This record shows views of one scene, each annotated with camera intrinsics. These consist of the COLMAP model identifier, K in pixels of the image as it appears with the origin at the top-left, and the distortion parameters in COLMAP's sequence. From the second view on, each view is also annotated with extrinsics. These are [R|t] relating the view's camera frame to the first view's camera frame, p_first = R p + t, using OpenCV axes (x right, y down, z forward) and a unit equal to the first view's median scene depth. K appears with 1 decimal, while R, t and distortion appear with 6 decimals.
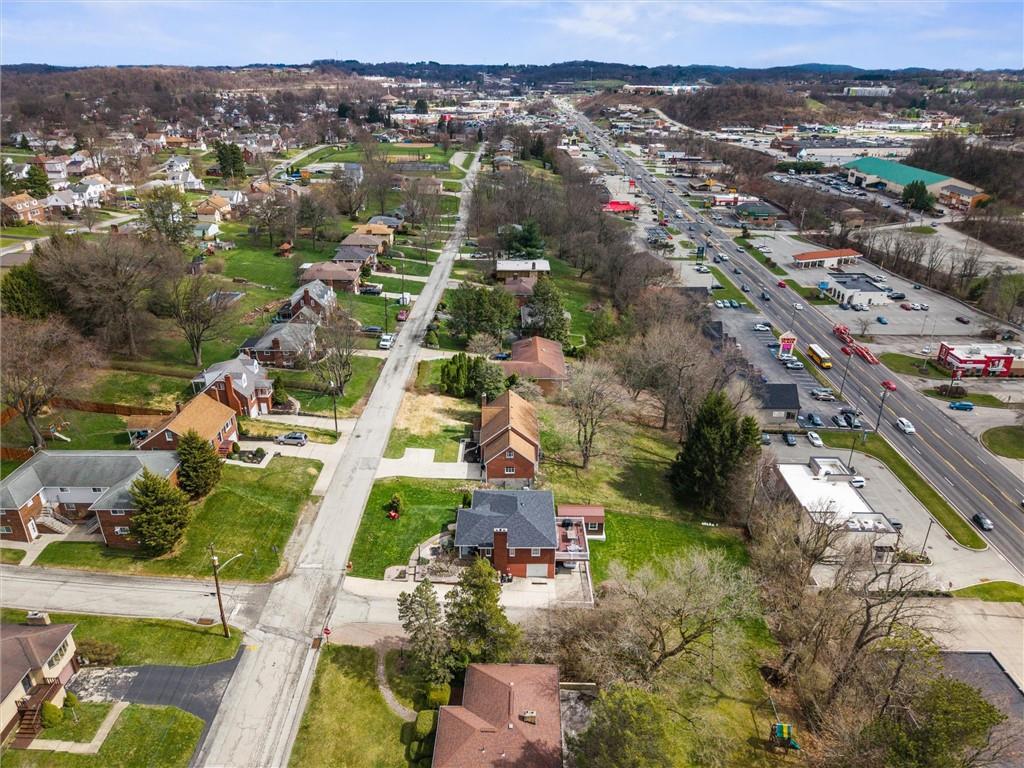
lens RADIAL K [[684.1, 0, 515.6], [0, 684.1, 382.4], [0, 0, 1]] dist [0.002786, -0.004092]
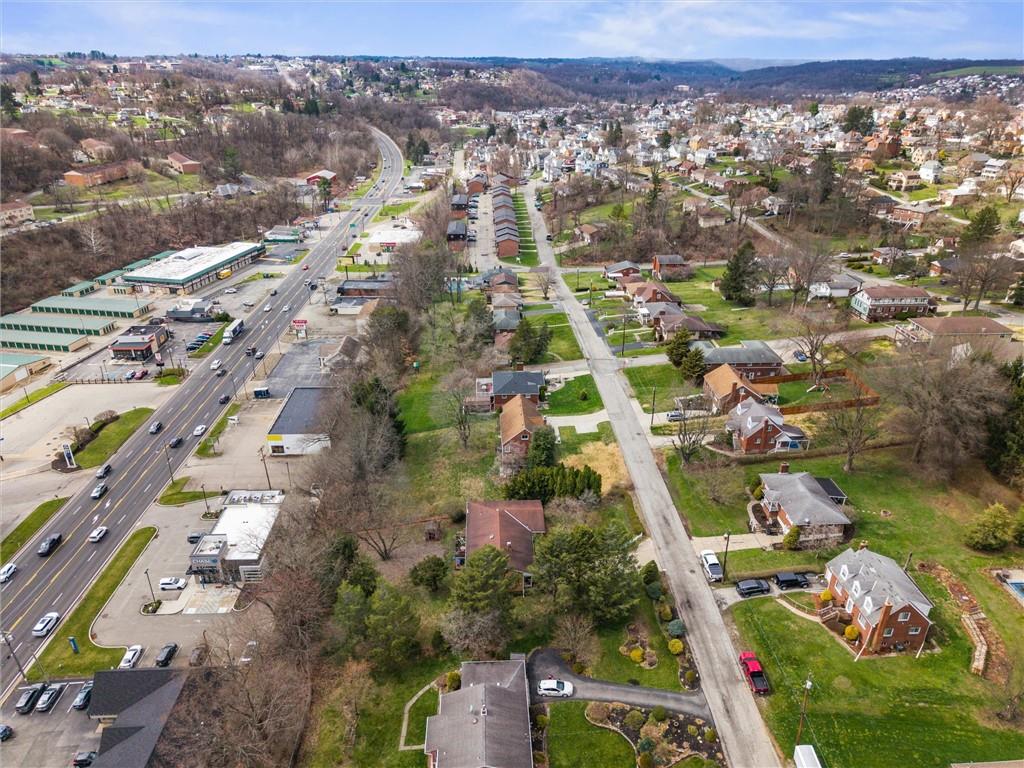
lens RADIAL K [[684.1, 0, 509.6], [0, 684.1, 385.6], [0, 0, 1]] dist [0.002786, -0.004092]
pose [[-0.999289, 0.005504, -0.037302, 0.071722], [-0.024554, 0.655779, 0.754554, -1.095403], [0.028615, 0.754933, -0.655177, 2.034249]]
